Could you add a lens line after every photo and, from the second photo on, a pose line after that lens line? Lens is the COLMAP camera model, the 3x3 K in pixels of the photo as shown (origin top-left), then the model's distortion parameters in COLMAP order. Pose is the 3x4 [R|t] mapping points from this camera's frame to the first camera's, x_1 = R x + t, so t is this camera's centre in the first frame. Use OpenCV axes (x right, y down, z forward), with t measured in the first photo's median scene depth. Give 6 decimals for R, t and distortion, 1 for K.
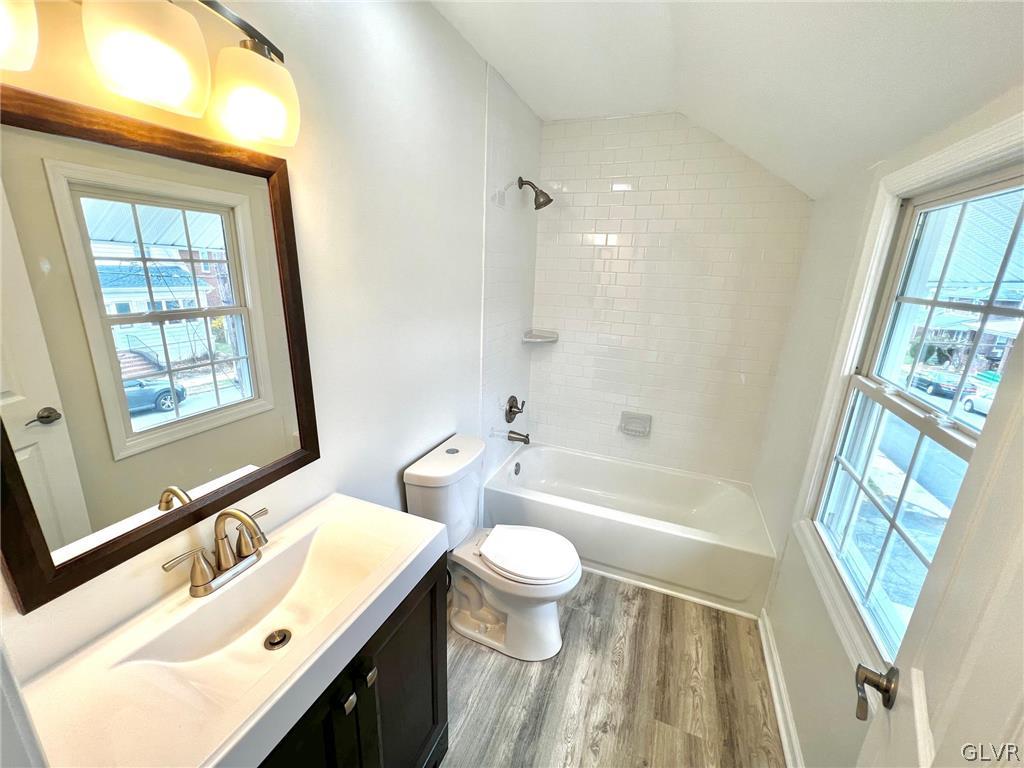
lens RADIAL K [[409.4, 0, 512.2], [0, 409.4, 384.0], [0, 0, 1]] dist [0.002386, -0.000347]
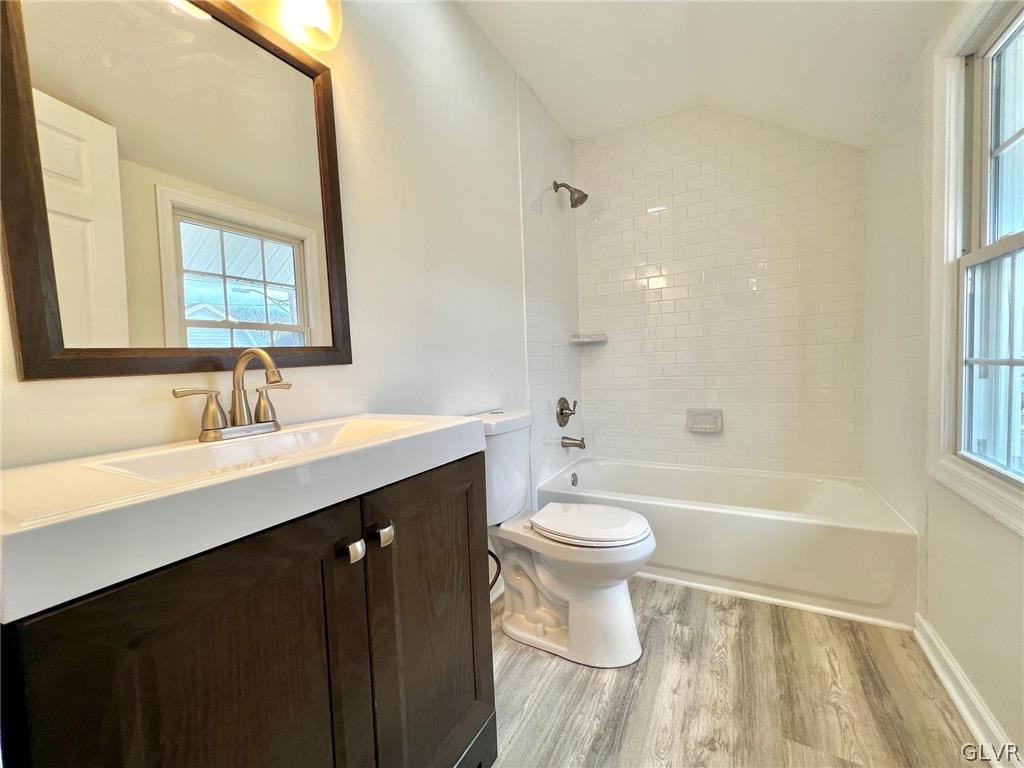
lens RADIAL K [[409.4, 0, 513.2], [0, 409.4, 387.3], [0, 0, 1]] dist [0.002386, -0.000347]
pose [[0.989329, -0.070192, -0.127677, 0.013222], [0.039870, 0.973280, -0.226131, 0.314782], [0.140138, 0.218628, 0.965693, 0.097602]]
